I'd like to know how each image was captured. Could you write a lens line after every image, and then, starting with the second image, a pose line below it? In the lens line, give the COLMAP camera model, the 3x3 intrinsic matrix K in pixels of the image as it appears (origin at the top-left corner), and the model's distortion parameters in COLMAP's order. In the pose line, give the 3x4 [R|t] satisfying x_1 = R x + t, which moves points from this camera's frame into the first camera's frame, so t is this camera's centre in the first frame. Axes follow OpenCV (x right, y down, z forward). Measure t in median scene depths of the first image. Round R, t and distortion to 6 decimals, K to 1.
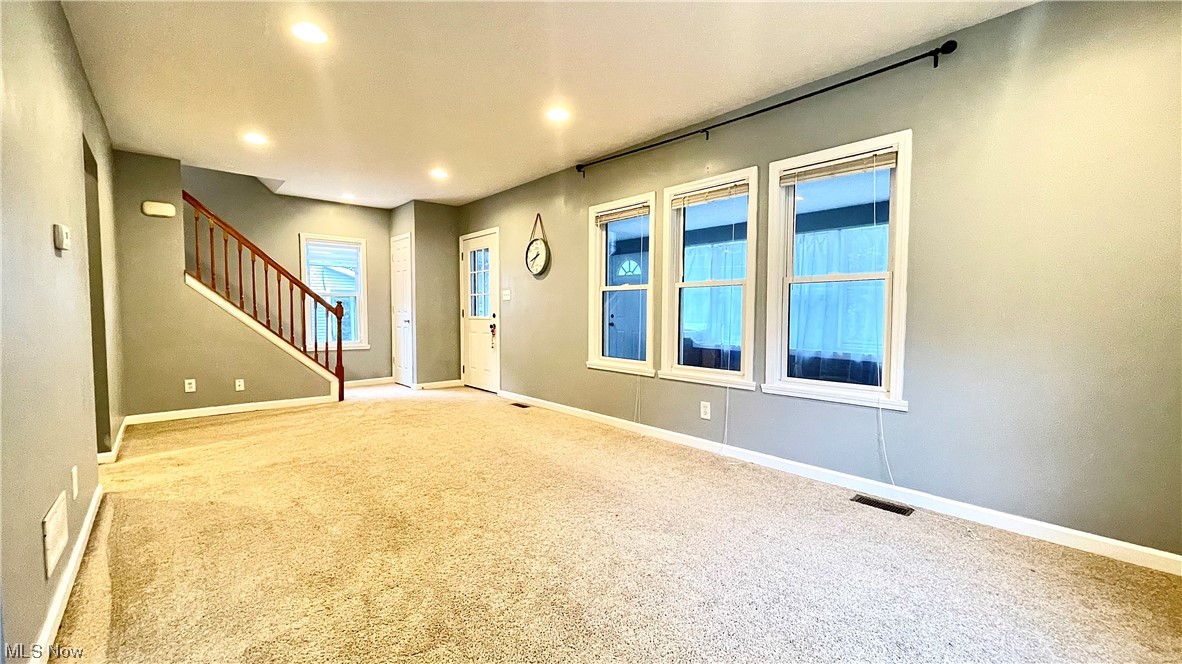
lens RADIAL K [[472.7, 0, 586.9], [0, 472.7, 334.4], [0, 0, 1]] dist [-0.000469, 0.000024]
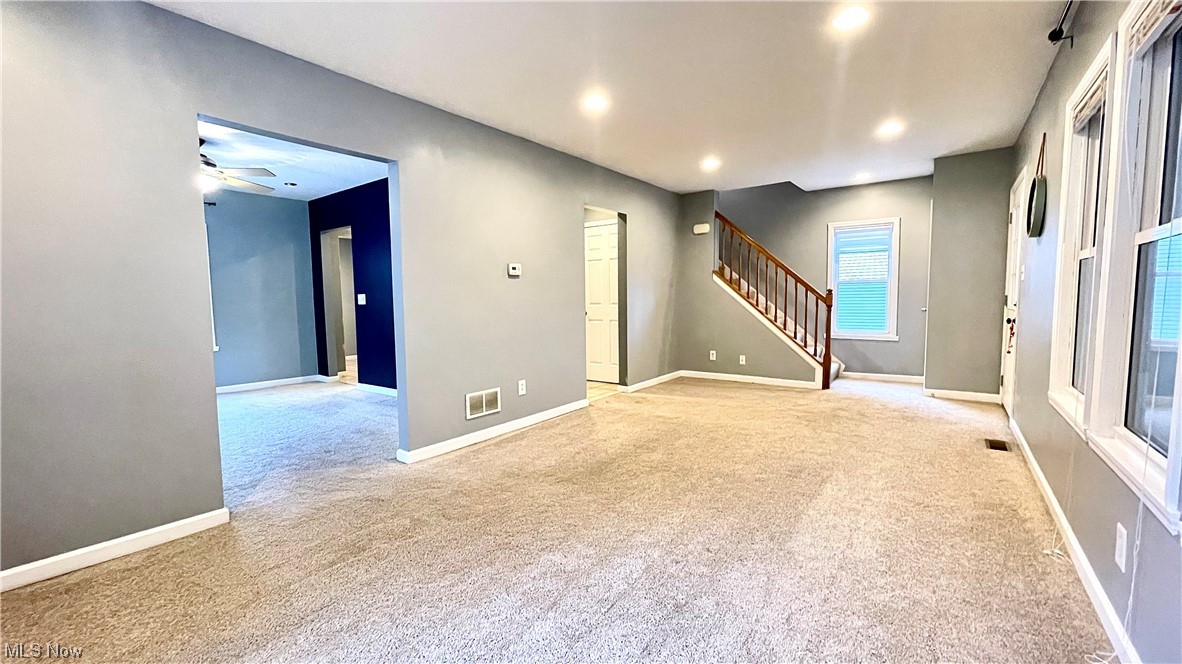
lens RADIAL K [[472.7, 0, 586.9], [0, 472.7, 334.4], [0, 0, 1]] dist [-0.000469, 0.000024]
pose [[0.213529, 0.068919, -0.974503, 0.436137], [-0.036072, 0.997385, 0.062633, -0.025784], [0.976271, 0.021779, 0.215456, 0.372297]]
